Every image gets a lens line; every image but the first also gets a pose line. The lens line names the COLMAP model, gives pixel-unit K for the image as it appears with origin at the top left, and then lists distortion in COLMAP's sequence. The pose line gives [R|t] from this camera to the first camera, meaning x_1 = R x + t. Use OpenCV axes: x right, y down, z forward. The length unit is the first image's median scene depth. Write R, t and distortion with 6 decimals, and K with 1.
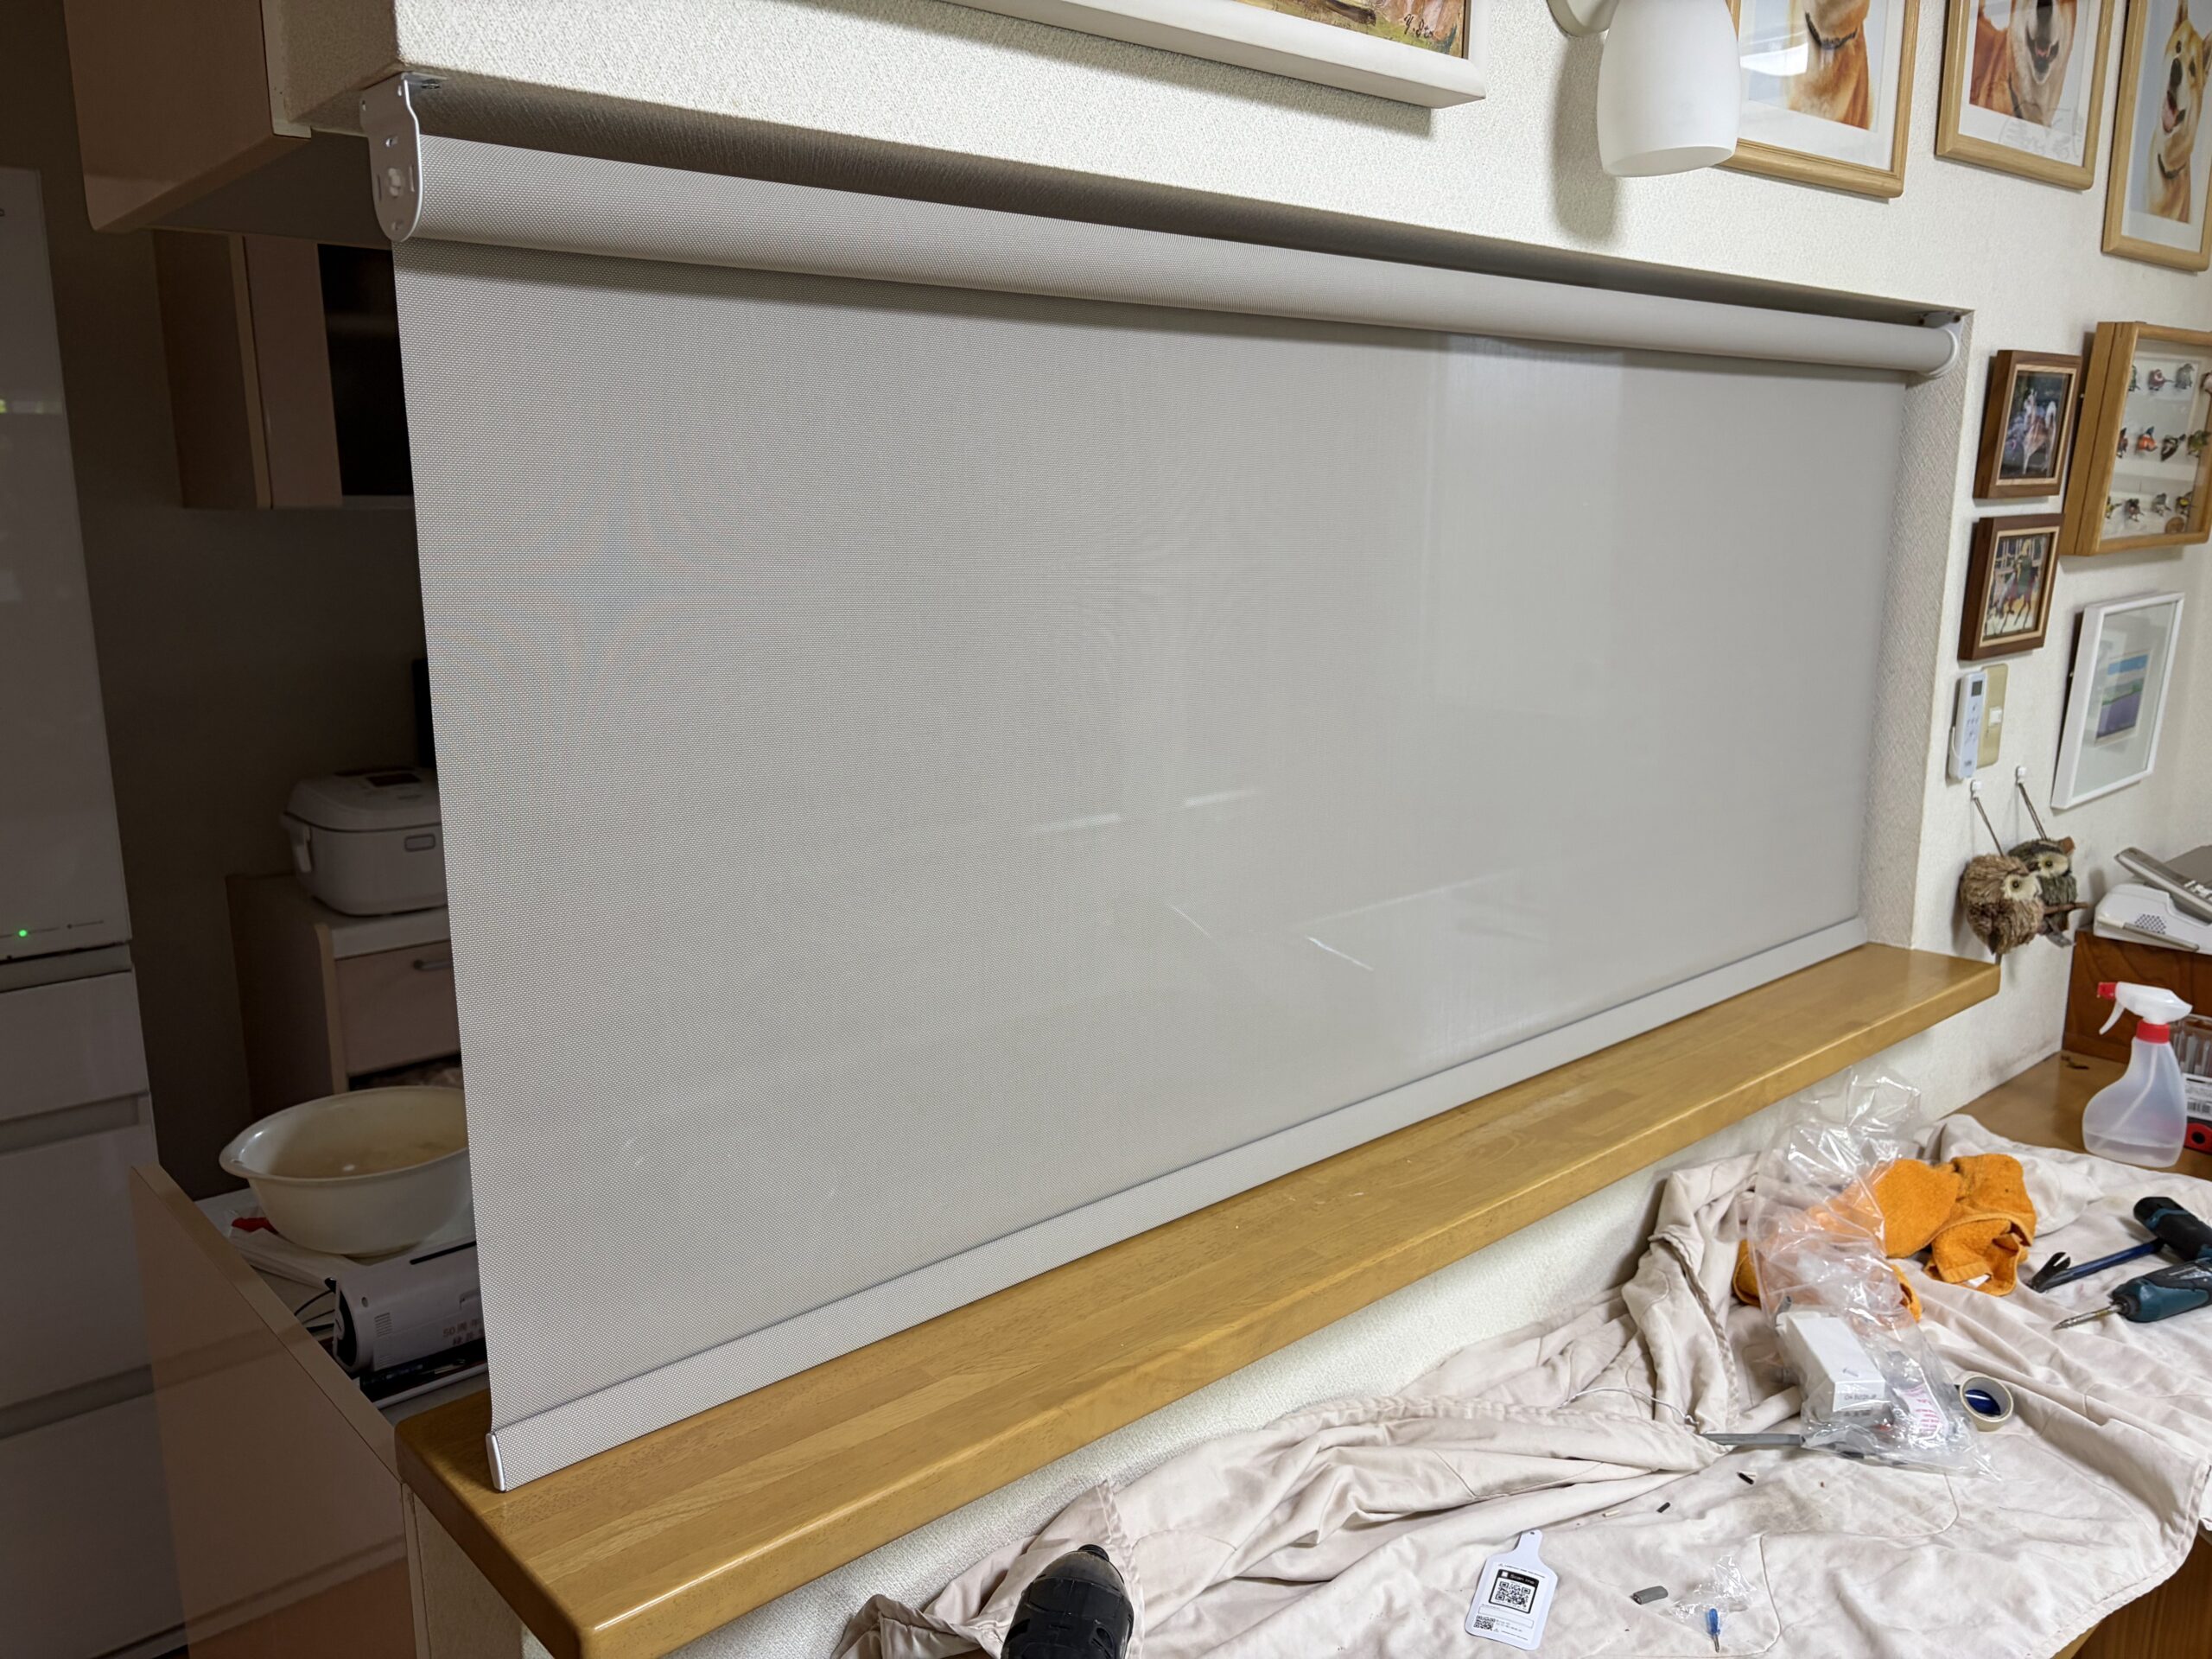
lens RADIAL K [[1649.9, 0, 1078.5], [0, 1649.9, 840.1], [0, 0, 1]] dist [0.076983, -0.081233]
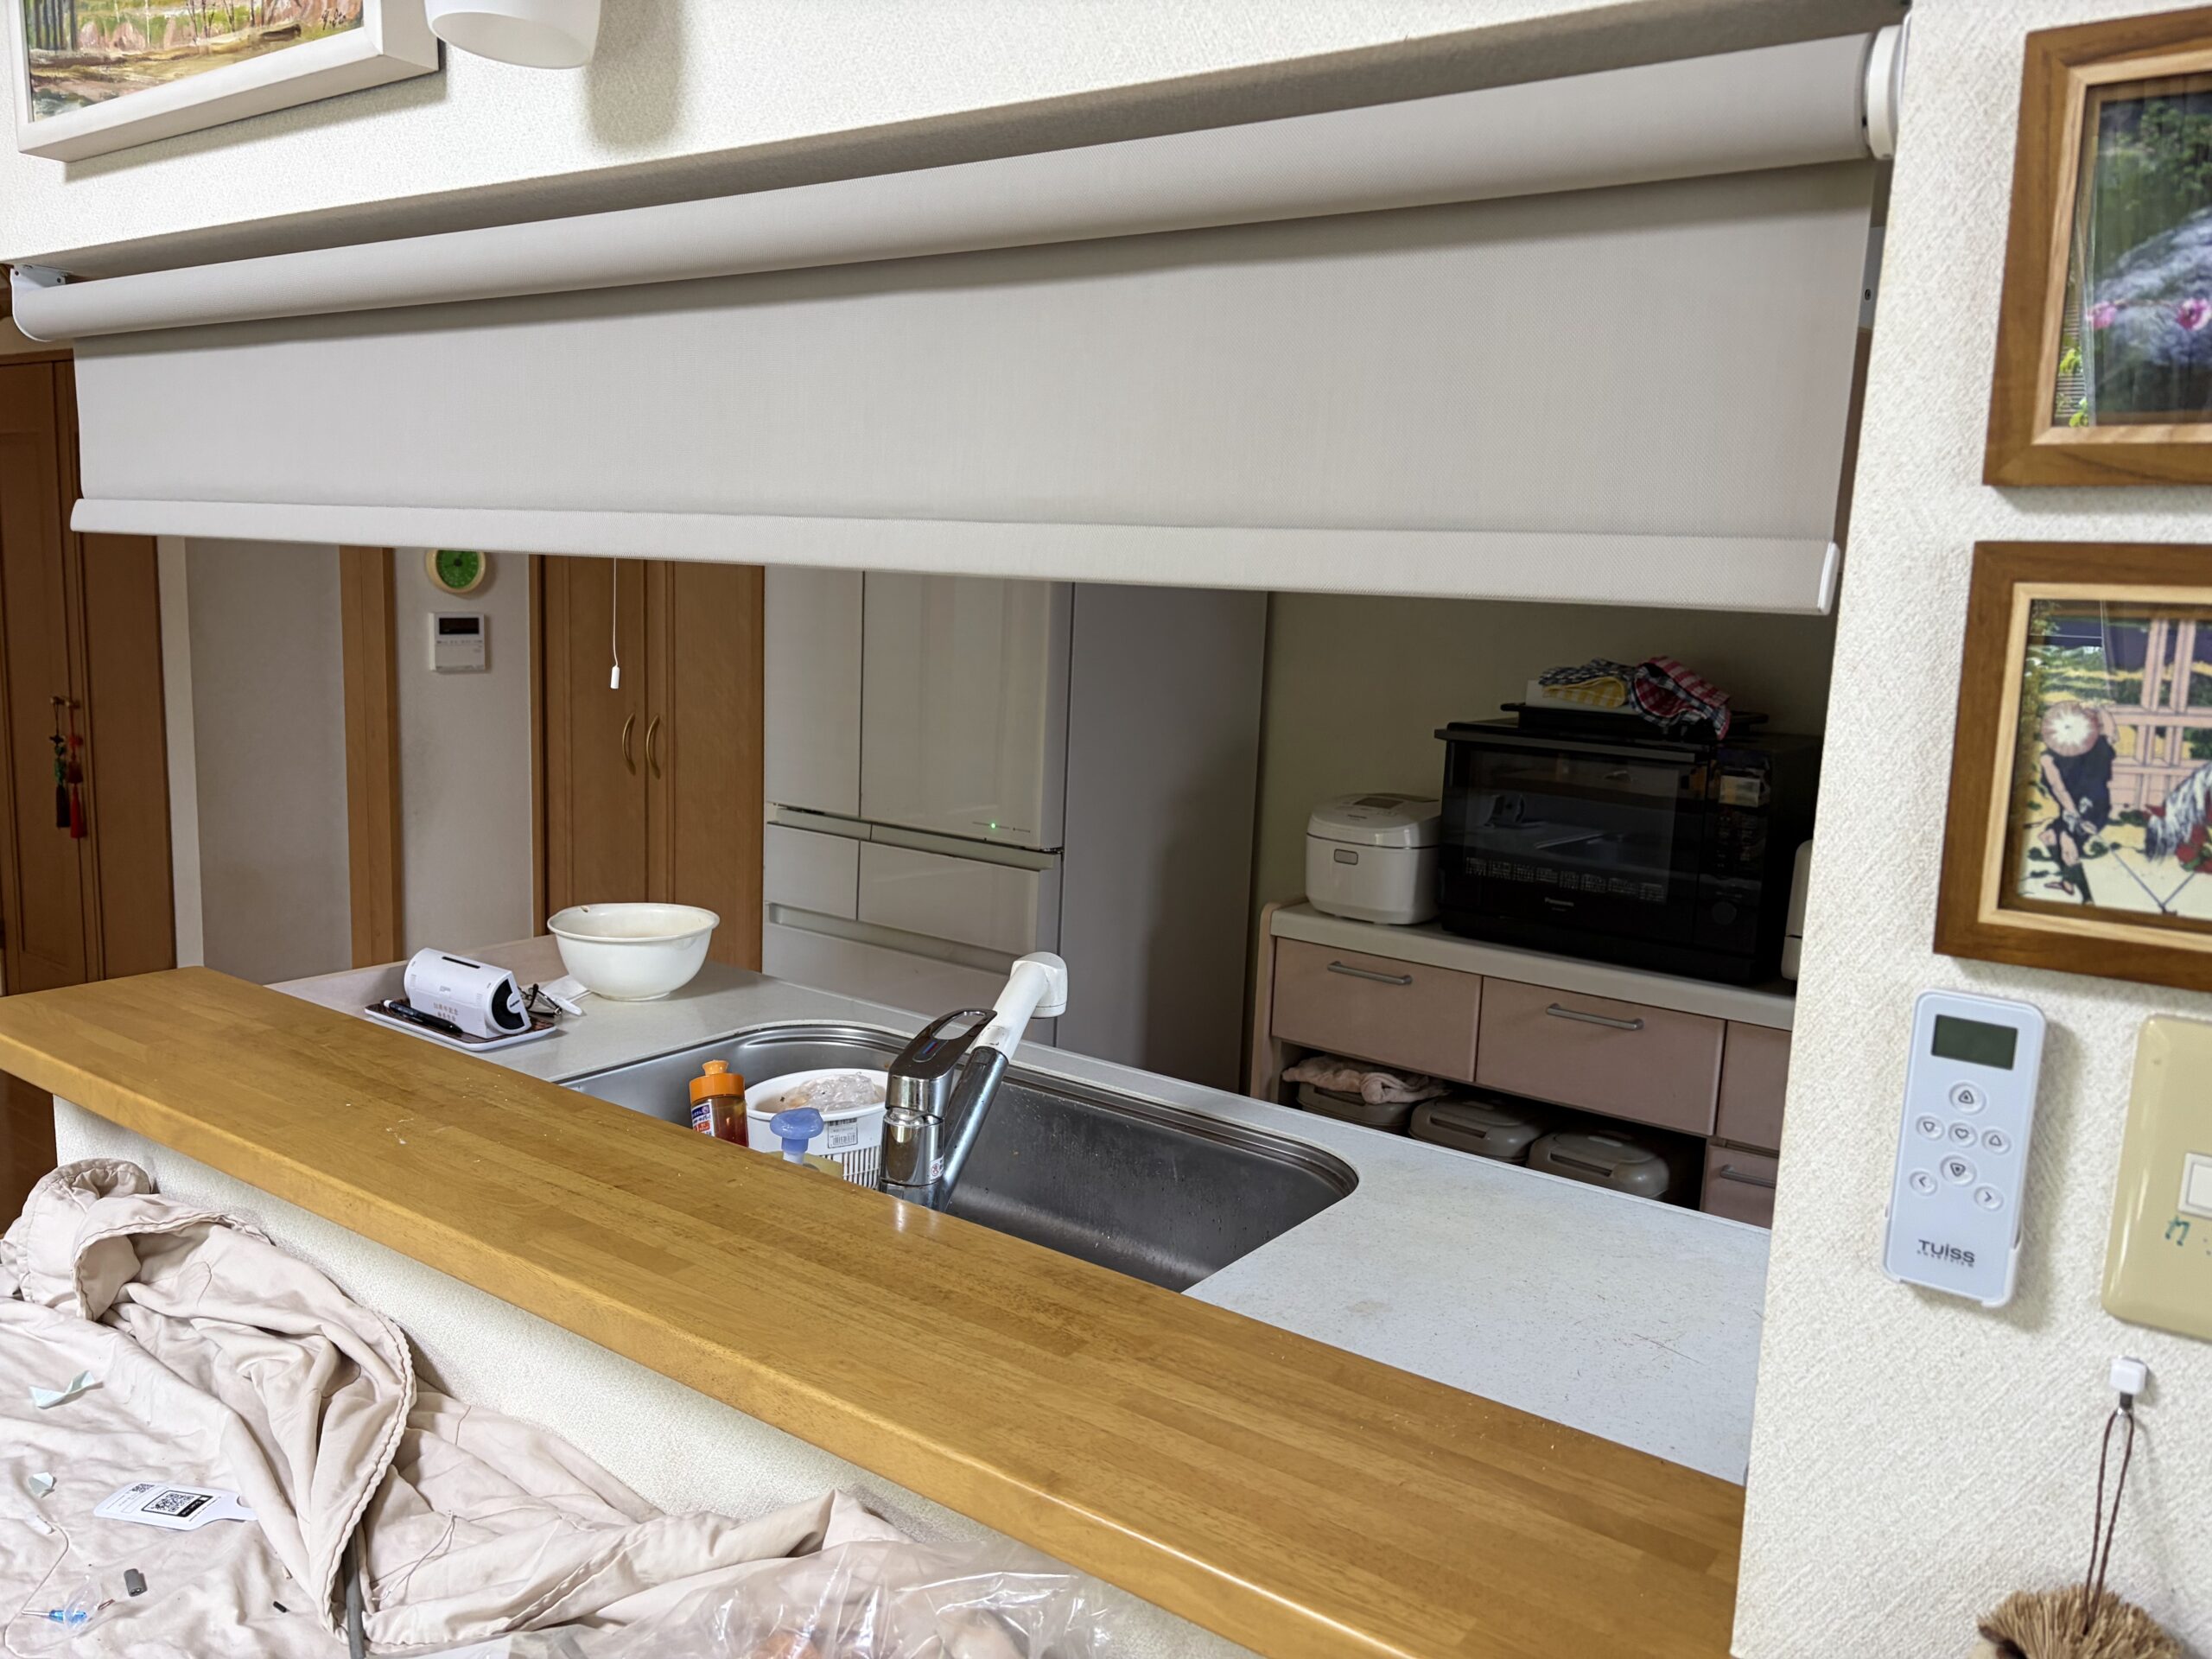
lens RADIAL K [[1640.9, 0, 1099.7], [0, 1640.9, 843.4], [0, 0, 1]] dist [0.082955, -0.086126]
pose [[0.227416, 0.173714, -0.958178, 0.822826], [-0.241986, 0.963177, 0.117186, -0.127603], [0.943252, 0.205216, 0.261078, 0.743163]]
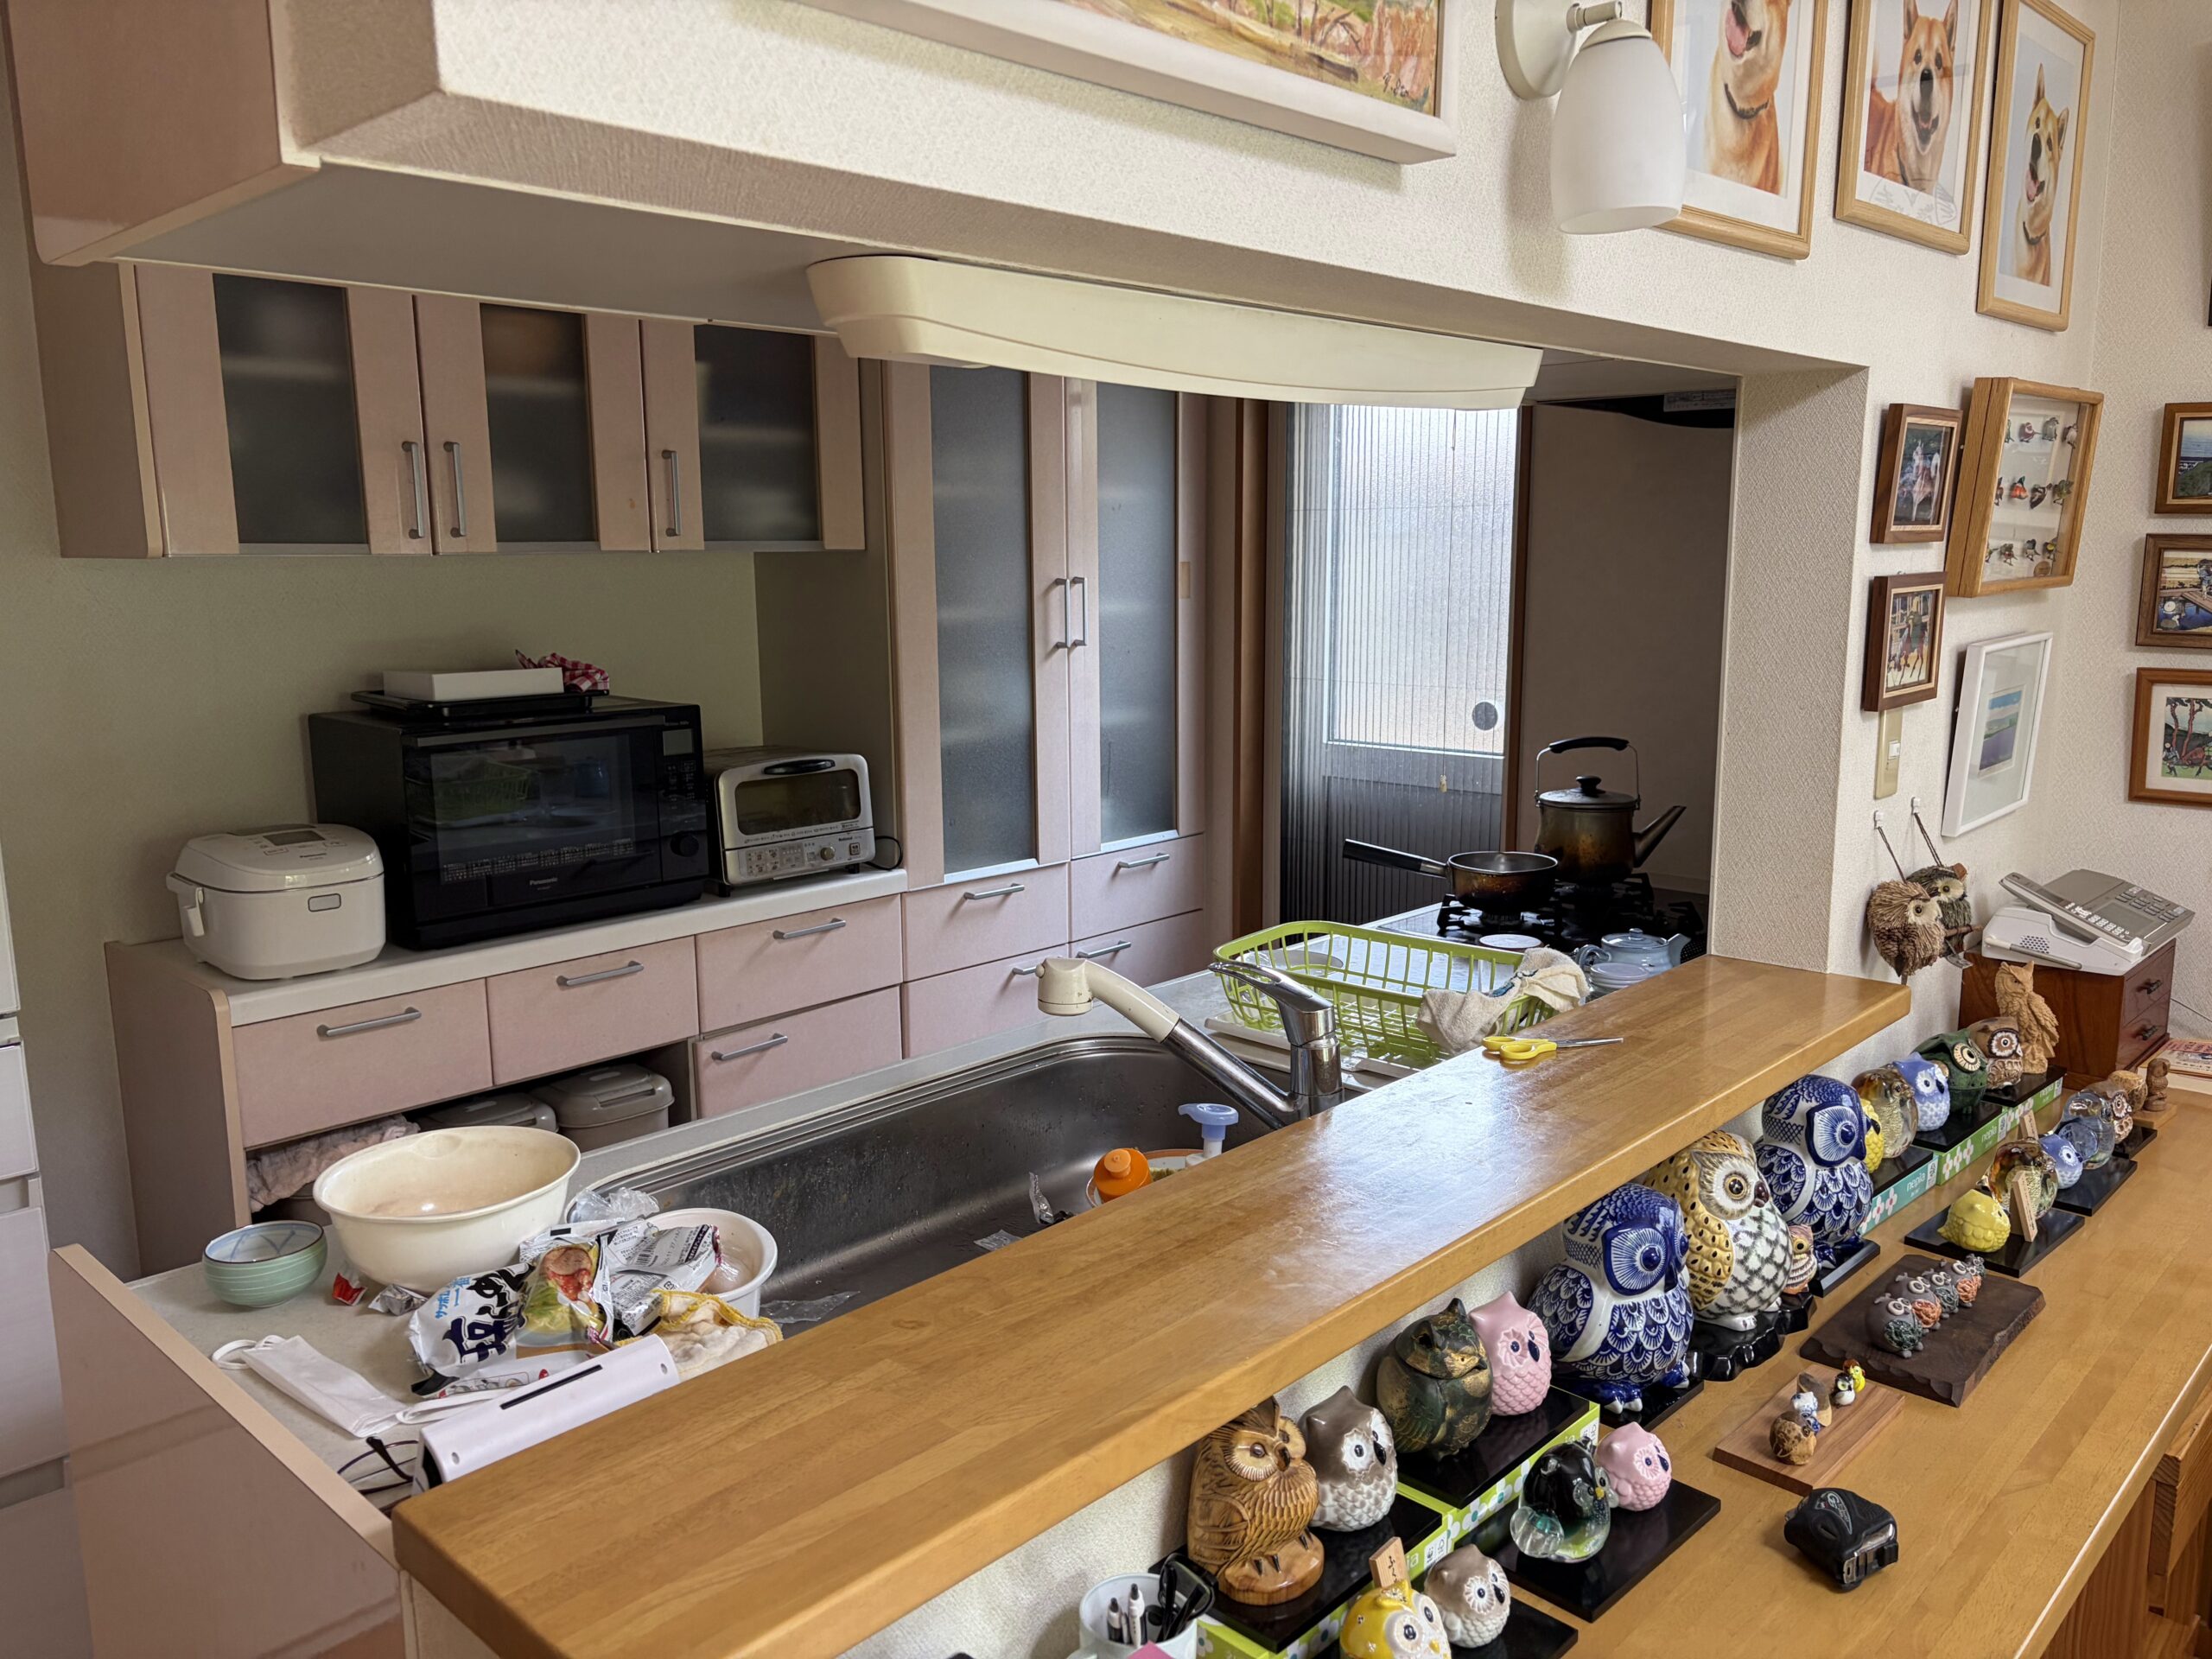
lens RADIAL K [[1640.9, 0, 1099.7], [0, 1640.9, 843.4], [0, 0, 1]] dist [0.082955, -0.086126]
pose [[0.995925, -0.017795, 0.088408, -0.044694], [0.020213, 0.999444, -0.026531, 0.002570], [-0.087887, 0.028210, 0.995731, 0.004631]]
